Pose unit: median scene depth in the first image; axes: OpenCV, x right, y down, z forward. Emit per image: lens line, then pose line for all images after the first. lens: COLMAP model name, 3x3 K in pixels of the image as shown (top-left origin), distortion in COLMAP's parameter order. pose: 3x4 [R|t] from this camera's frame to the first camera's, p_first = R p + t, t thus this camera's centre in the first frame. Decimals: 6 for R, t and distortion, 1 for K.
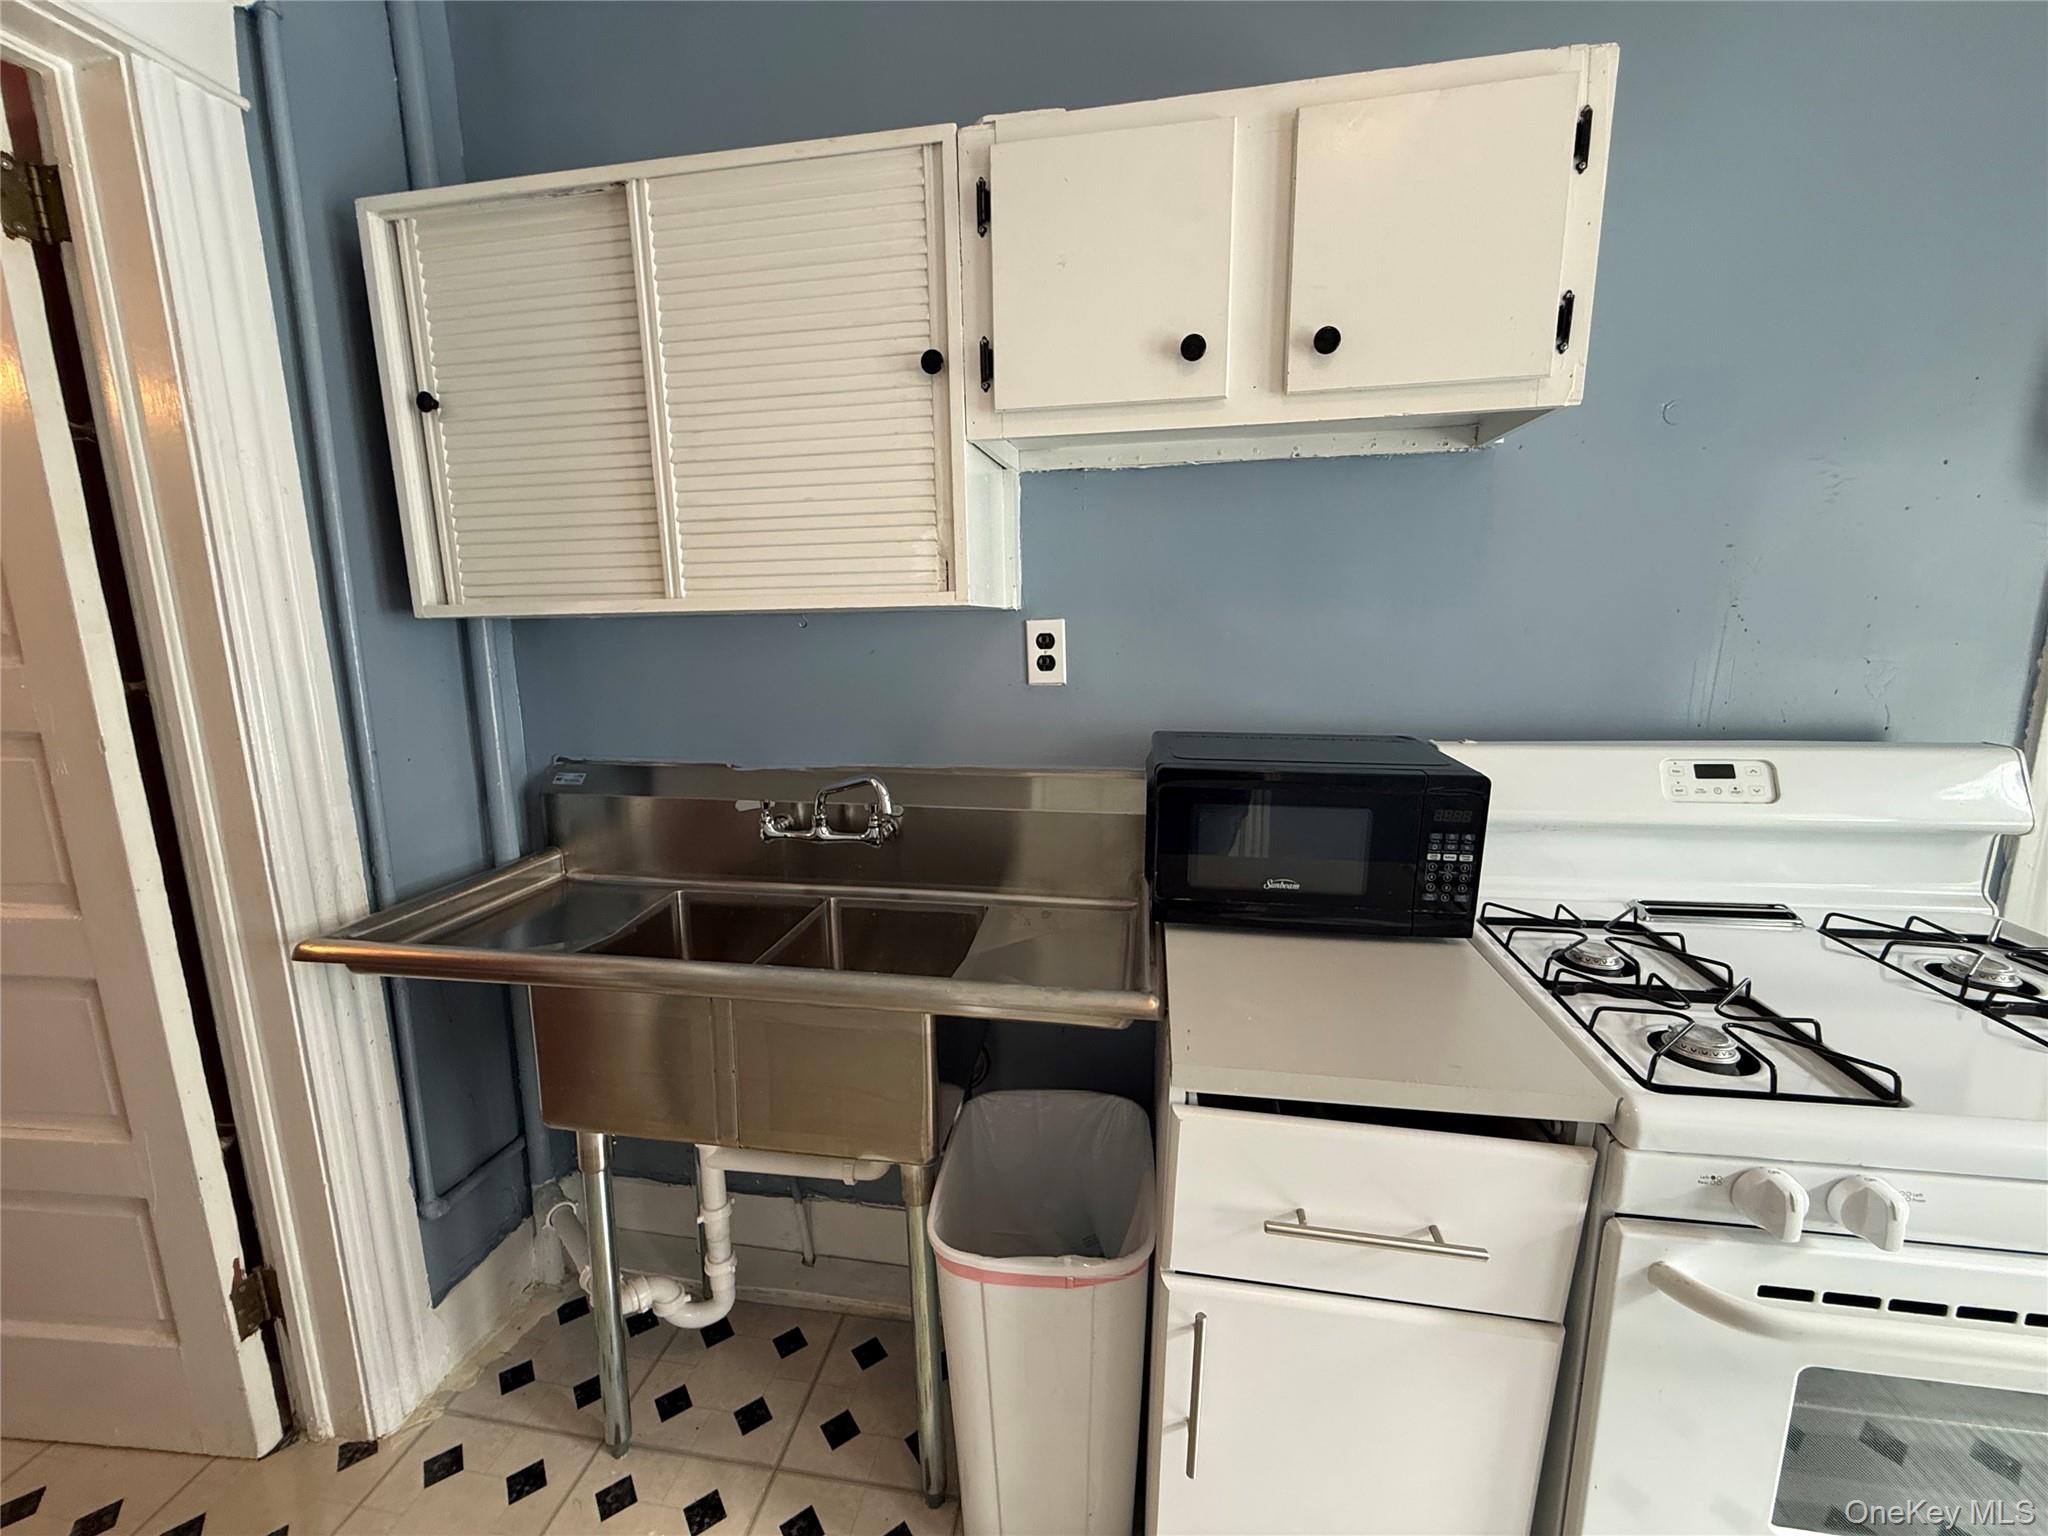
lens RADIAL K [[819.1, 0, 1015.2], [0, 819.1, 765.2], [0, 0, 1]] dist [-0.000903, -0.000407]
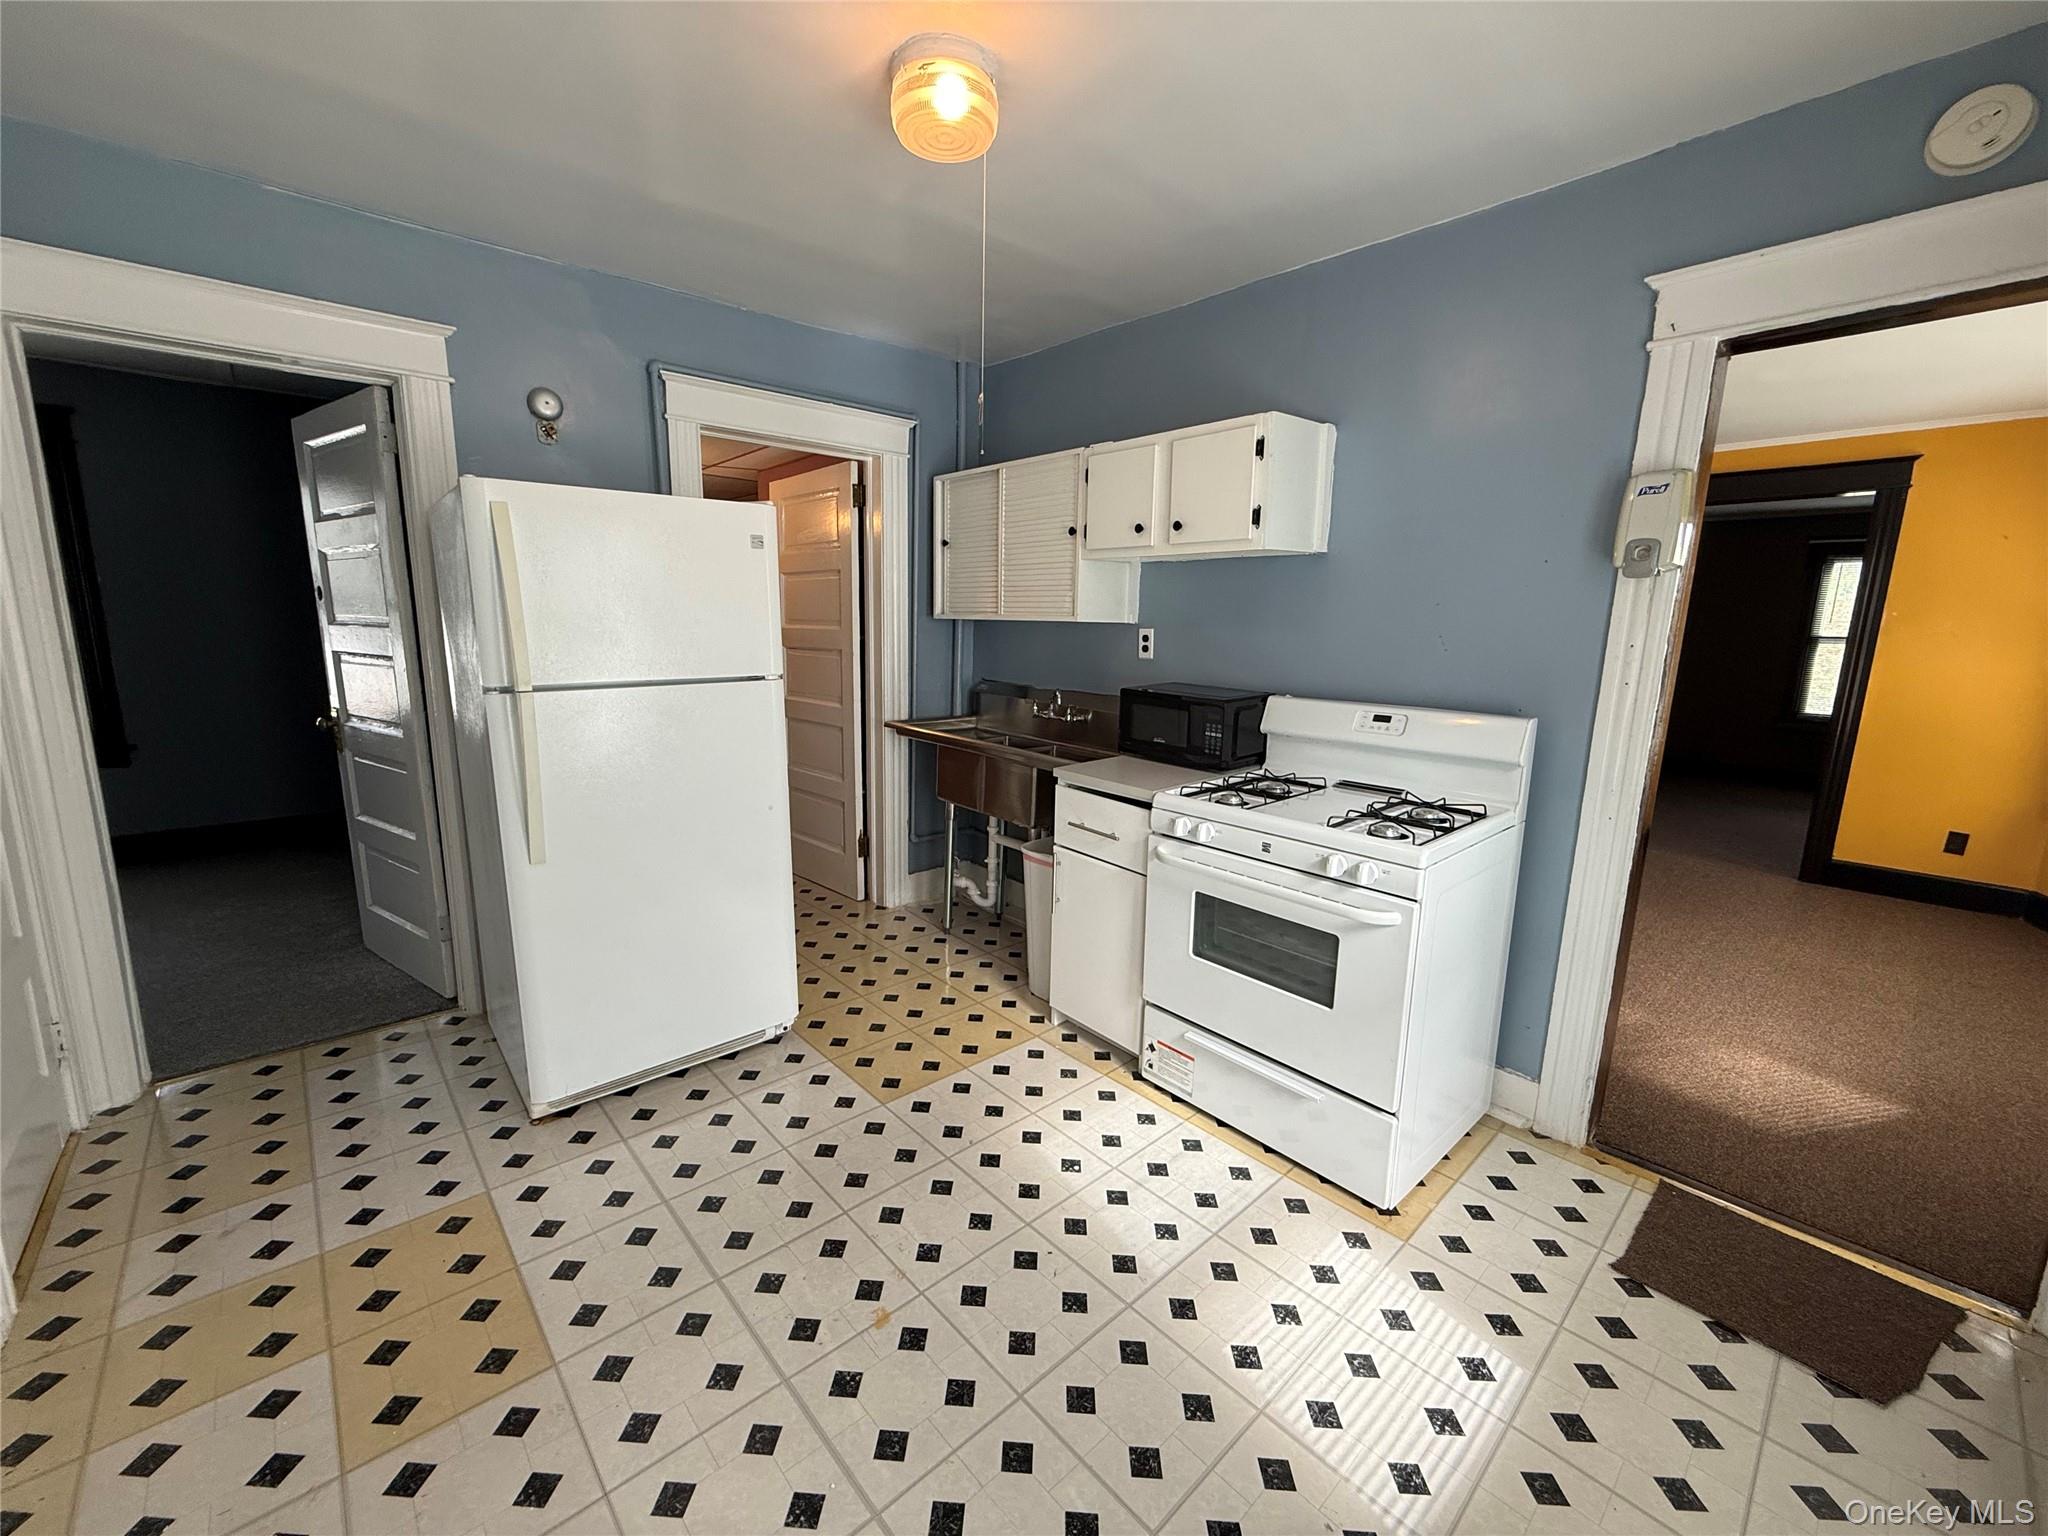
lens RADIAL K [[819.1, 0, 1016.6], [0, 819.1, 770.8], [0, 0, 1]] dist [-0.000903, -0.000407]
pose [[0.773535, 0.149094, -0.615966, 1.318115], [-0.144666, 0.987813, 0.057426, 0.136485], [0.617021, 0.044689, 0.785677, -1.026105]]
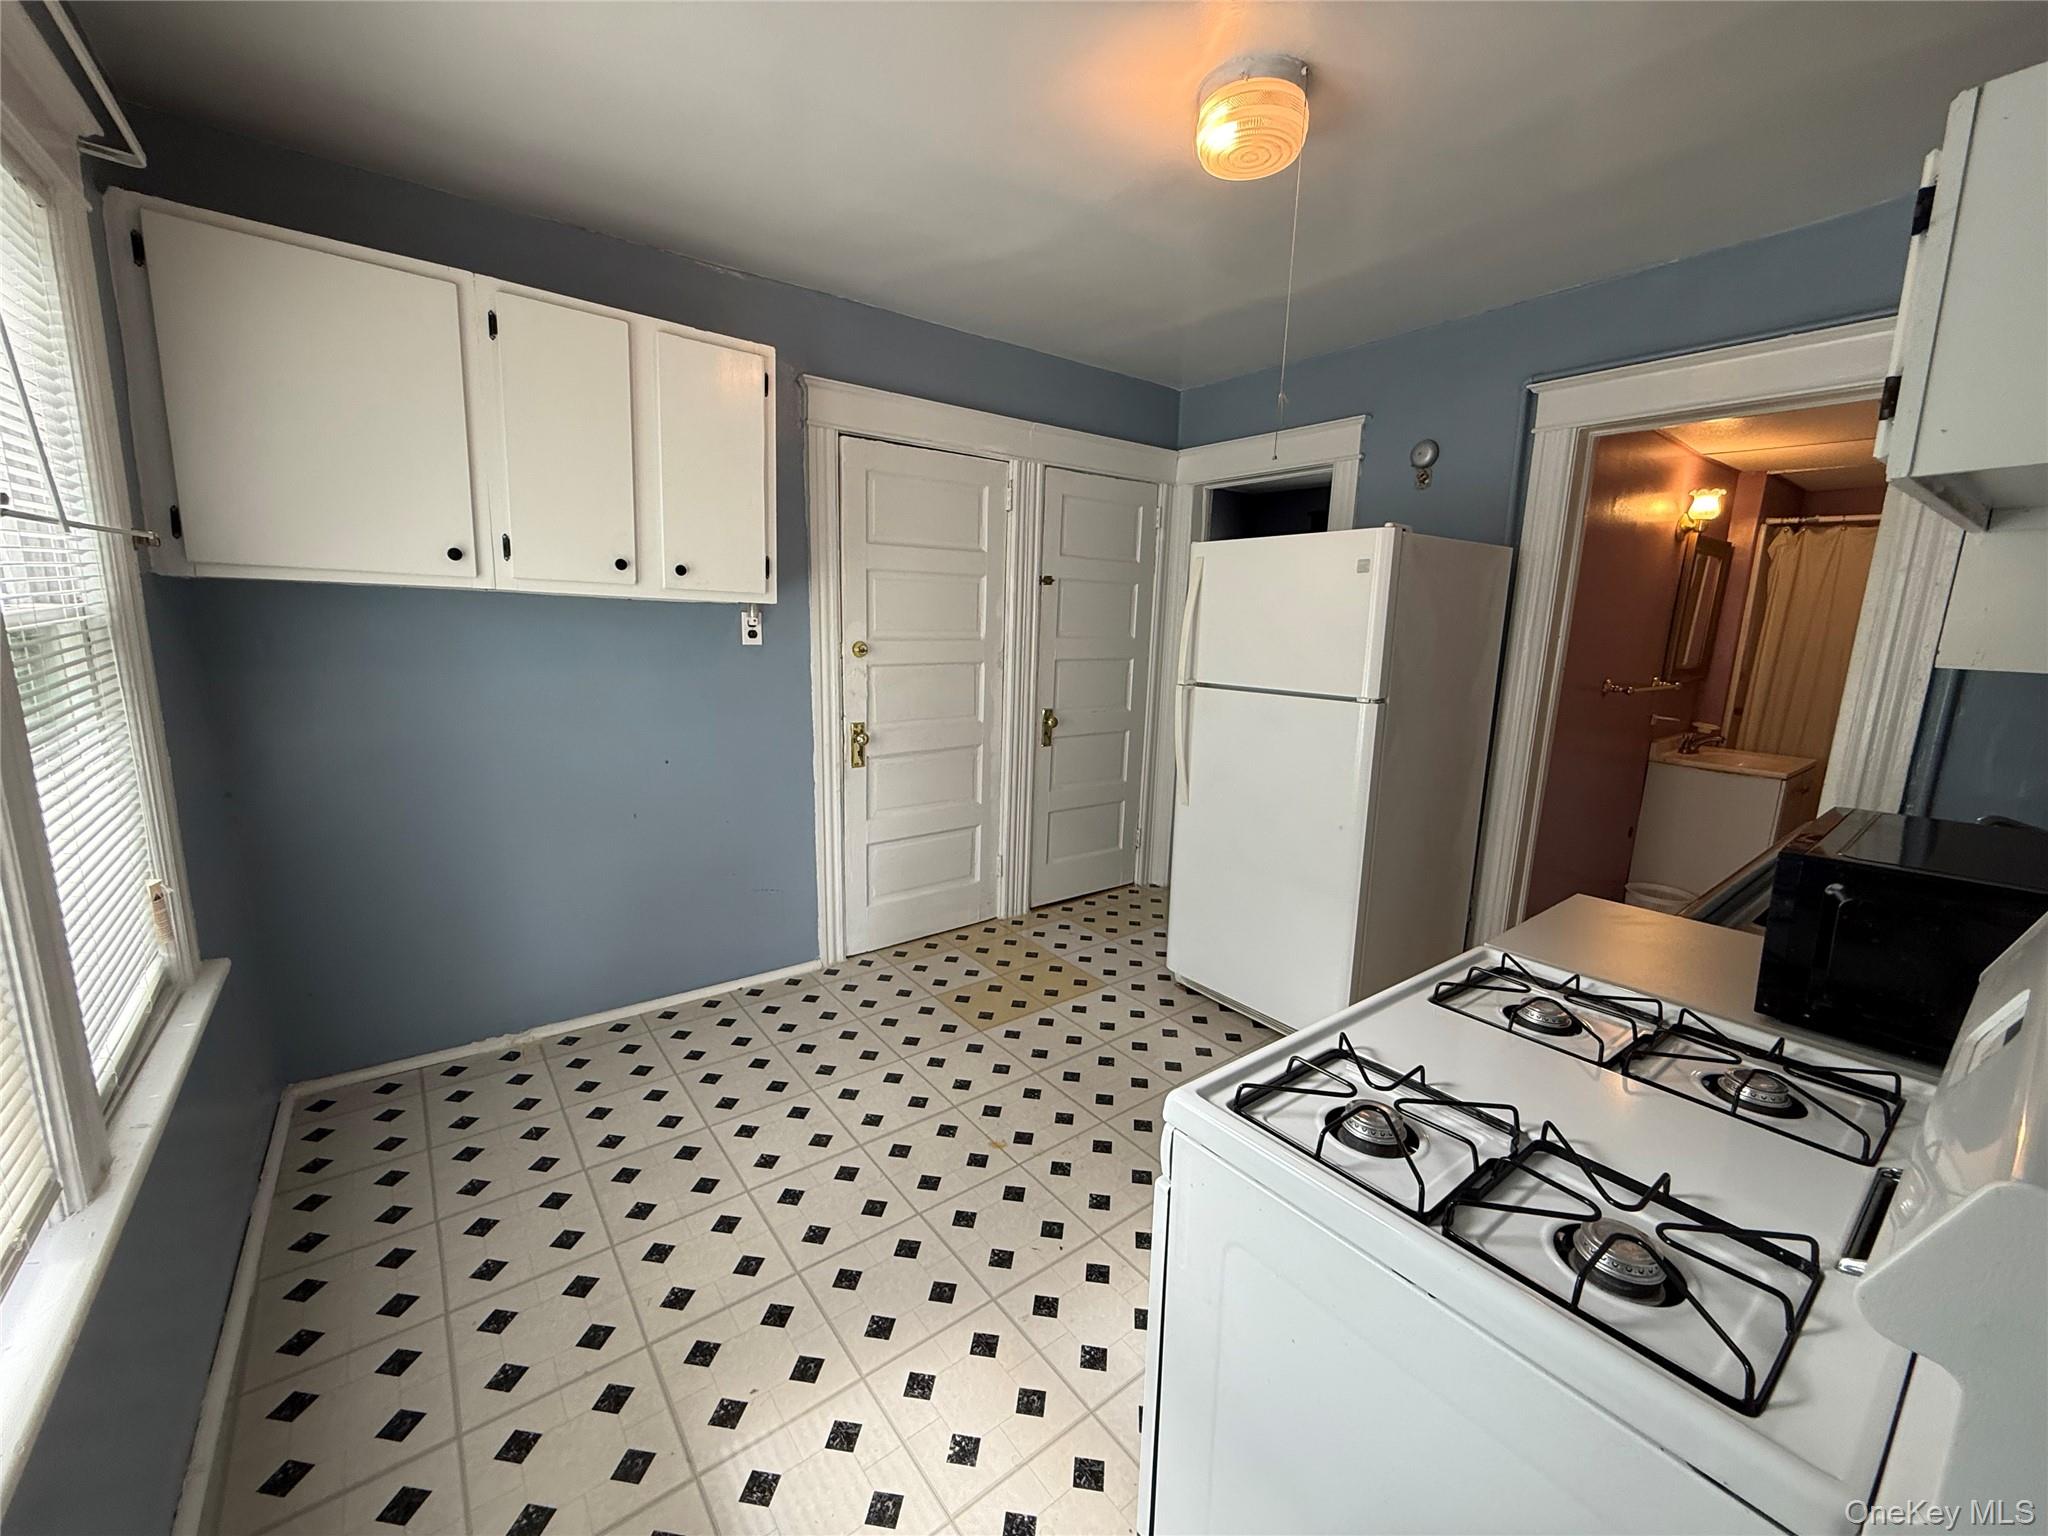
lens RADIAL K [[819.1, 0, 1015.4], [0, 819.1, 763.2], [0, 0, 1]] dist [-0.000903, -0.000407]
pose [[-0.695432, 0.131462, -0.706465, 1.581508], [-0.141436, 0.938851, 0.313933, -0.215053], [0.704536, 0.318239, -0.634313, 0.711793]]
